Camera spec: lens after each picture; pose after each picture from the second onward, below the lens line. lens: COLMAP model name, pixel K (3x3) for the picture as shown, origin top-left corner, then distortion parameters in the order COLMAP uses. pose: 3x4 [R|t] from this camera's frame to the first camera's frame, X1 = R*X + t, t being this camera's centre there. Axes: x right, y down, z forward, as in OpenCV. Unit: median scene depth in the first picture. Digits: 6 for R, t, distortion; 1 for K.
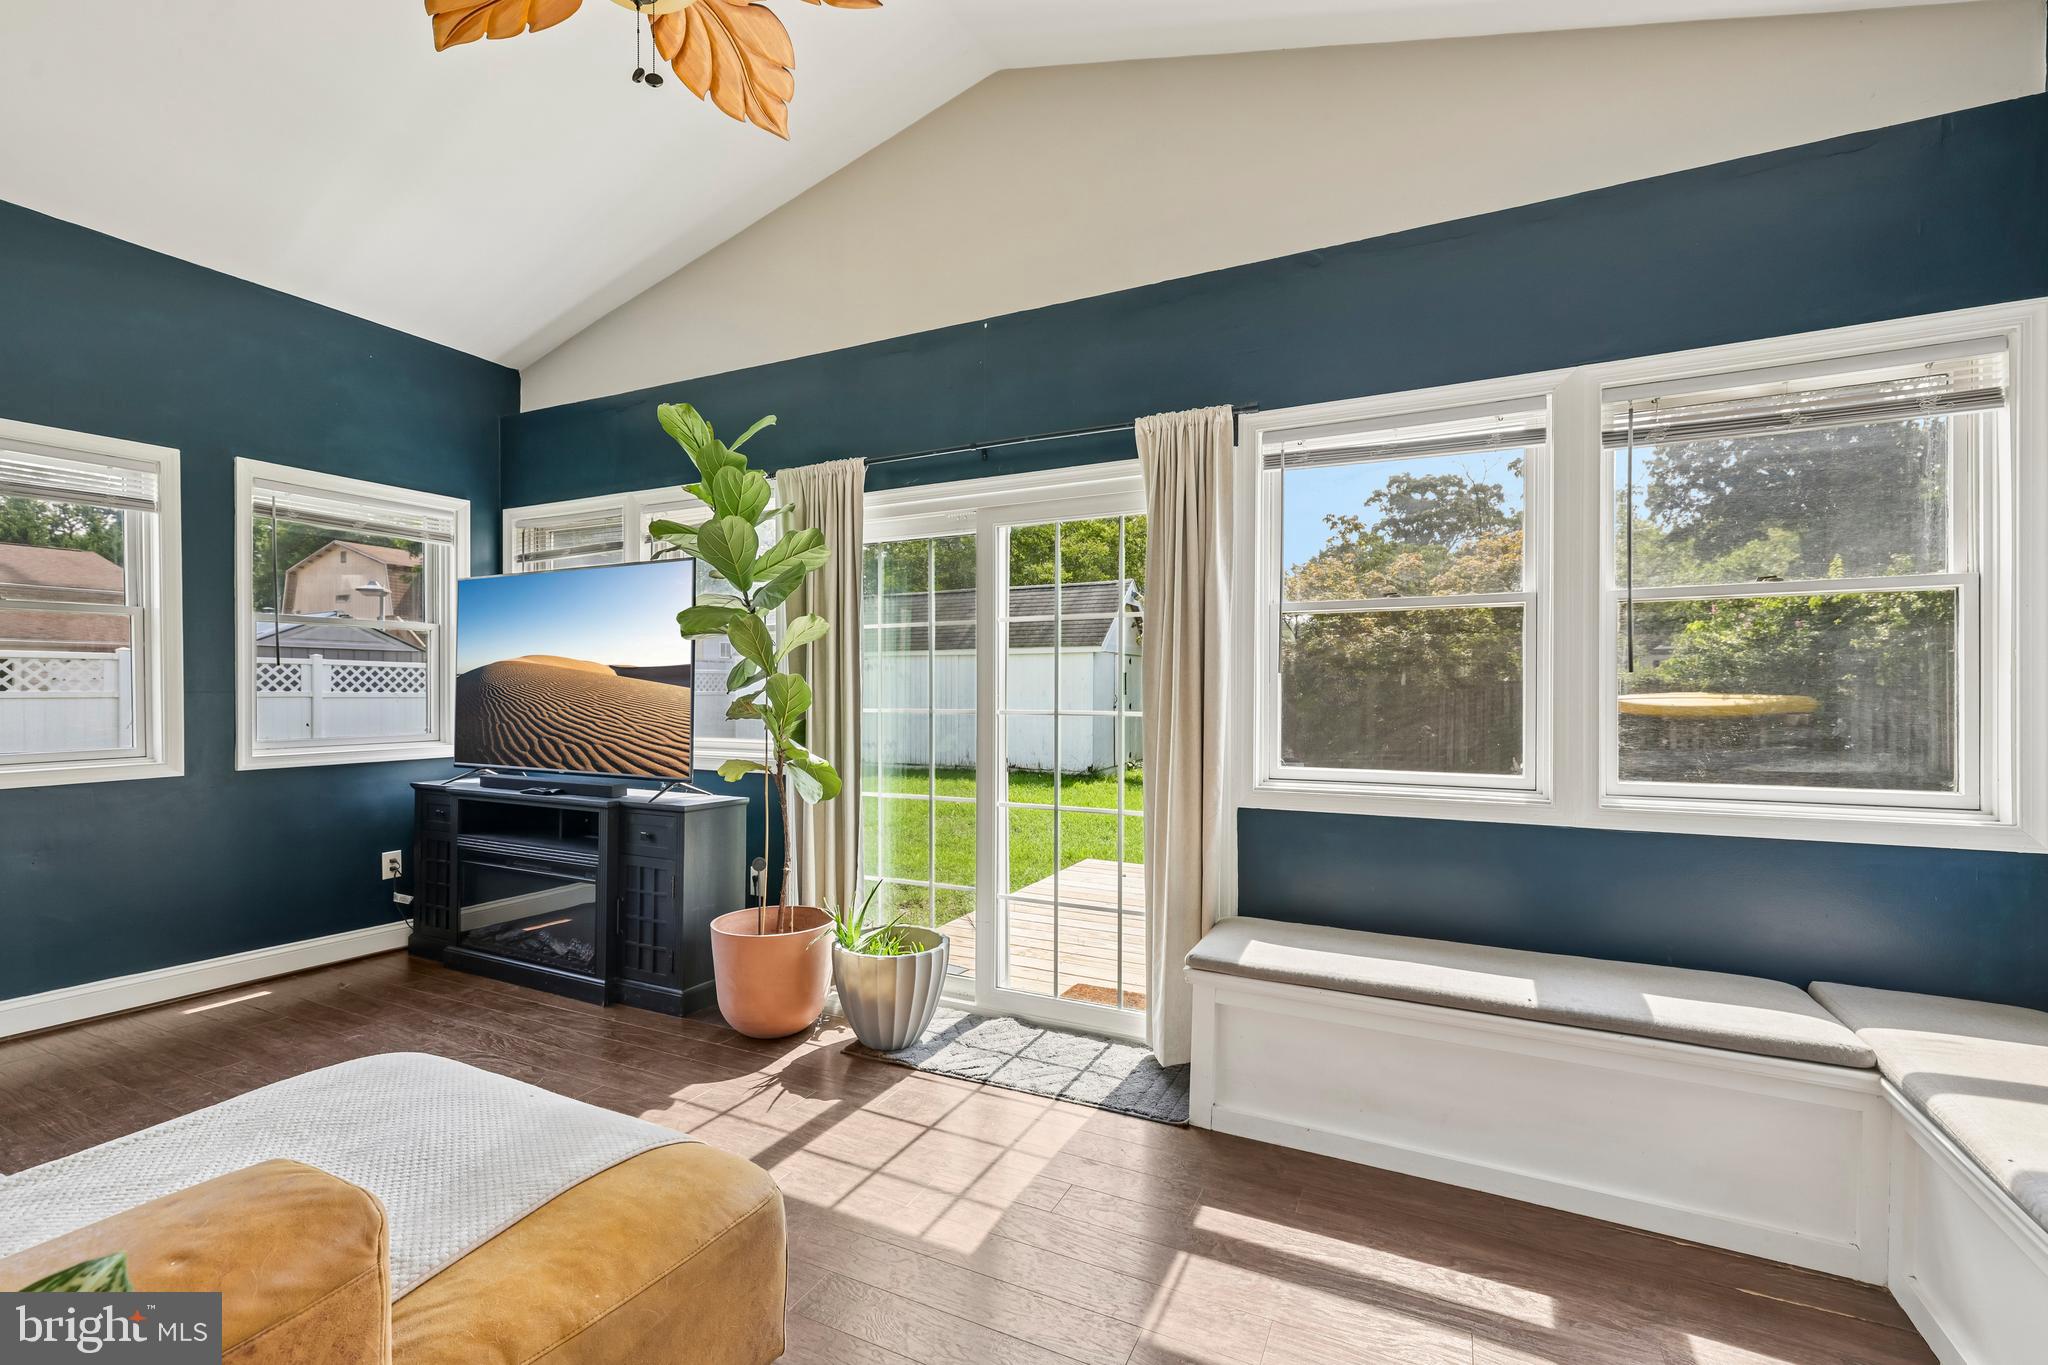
lens RADIAL K [[862.5, 0, 1024.0], [0, 862.5, 682.5], [0, 0, 1]] dist [-0.001179, -0.000184]
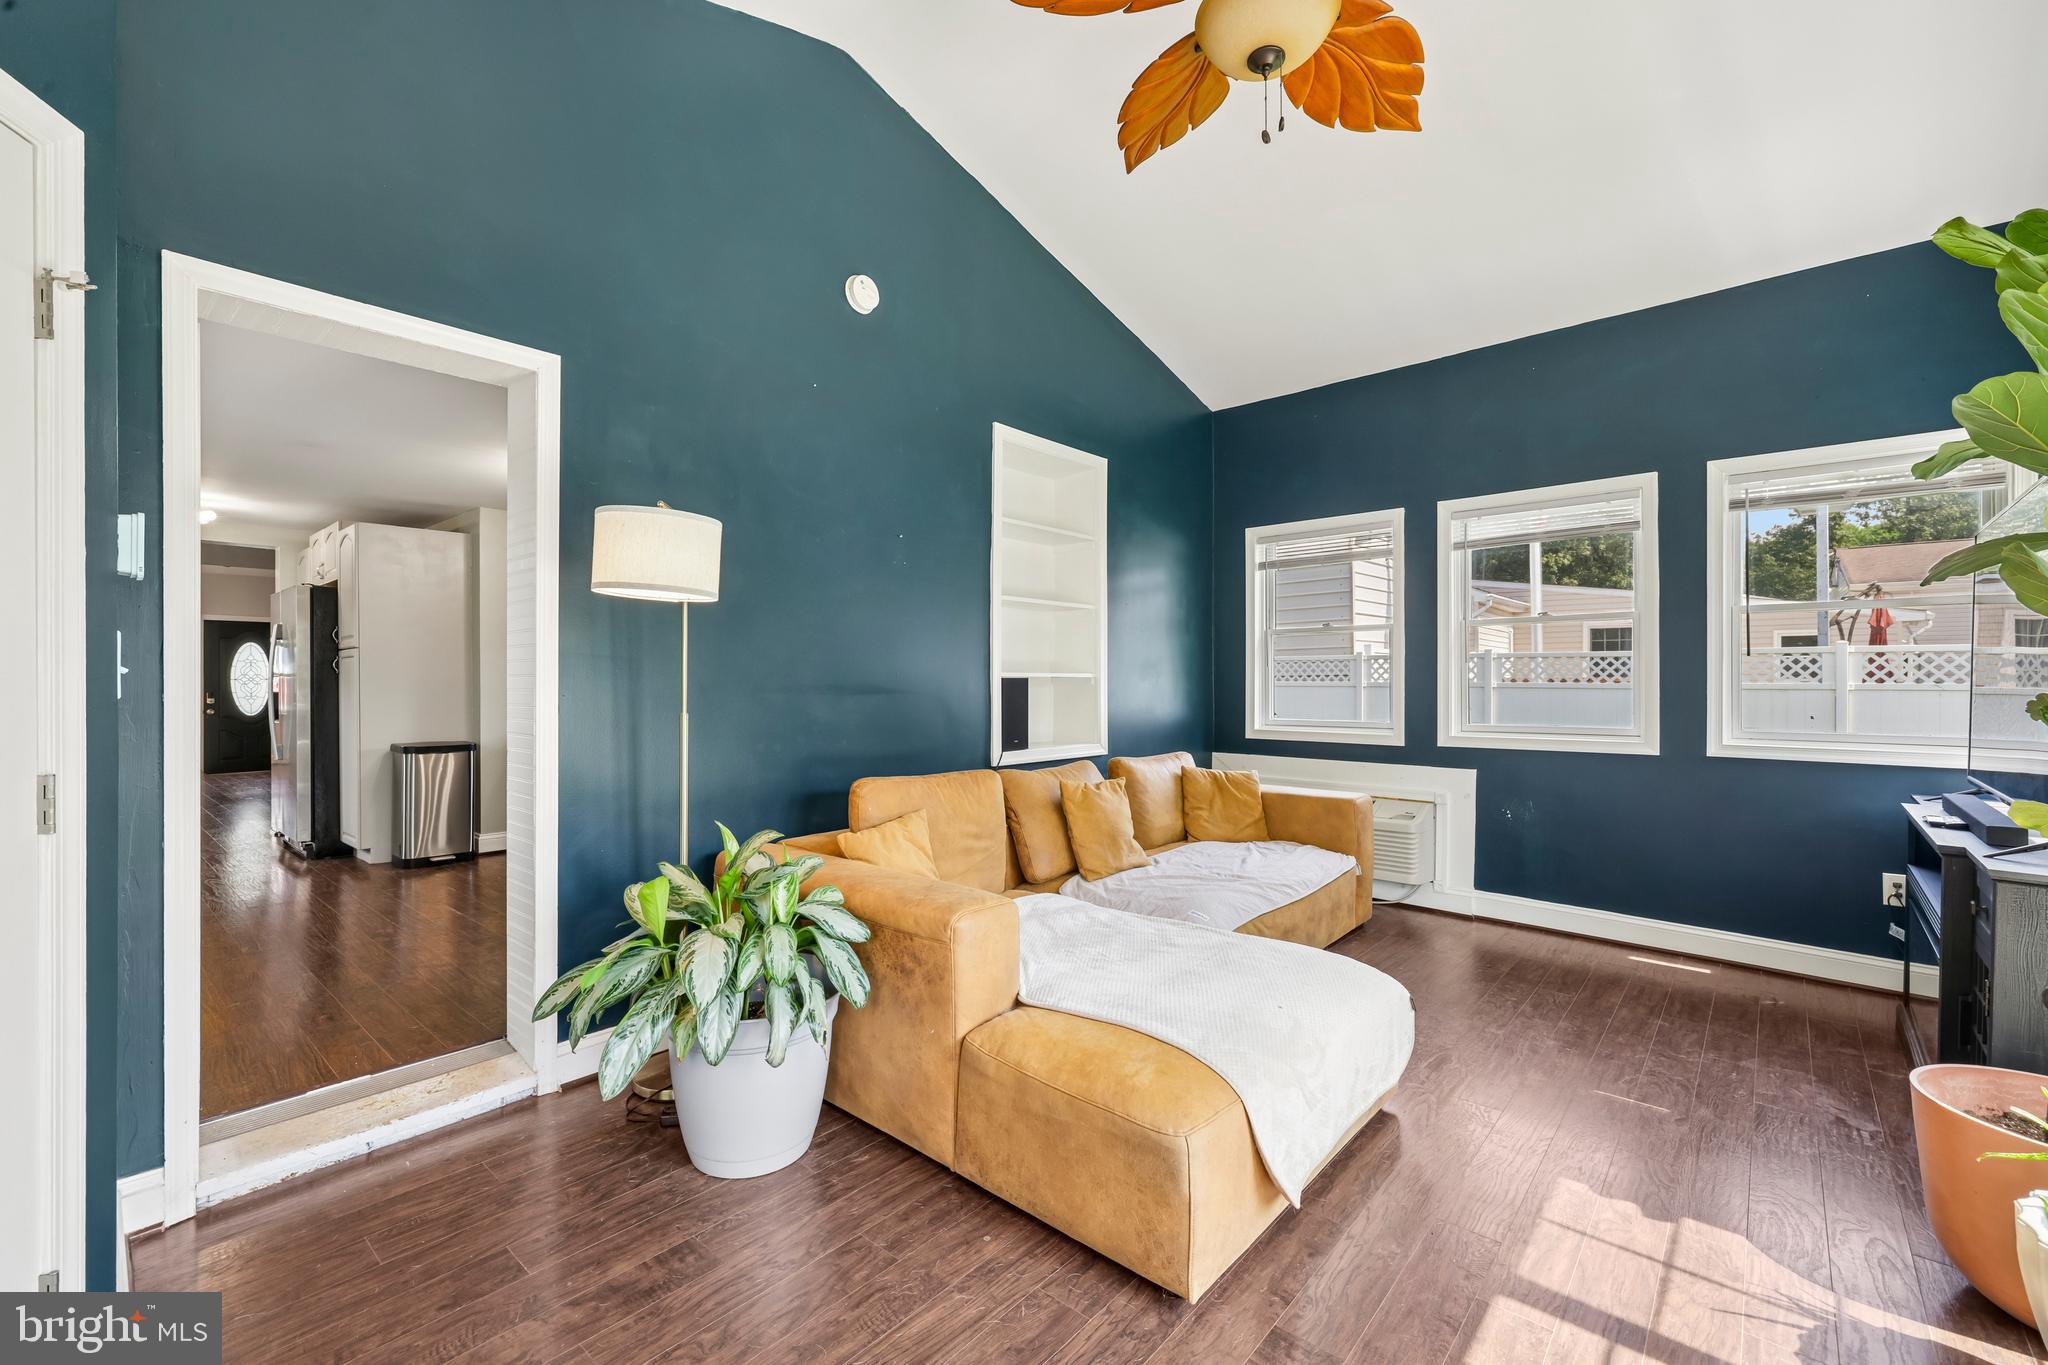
lens RADIAL K [[862.5, 0, 1024.0], [0, 862.5, 682.5], [0, 0, 1]] dist [-0.001179, -0.000184]
pose [[-0.254123, -0.001234, -0.967171, 0.356689], [0.008341, 0.999959, -0.003467, 0.007679], [0.967136, -0.008948, -0.254102, 0.487728]]
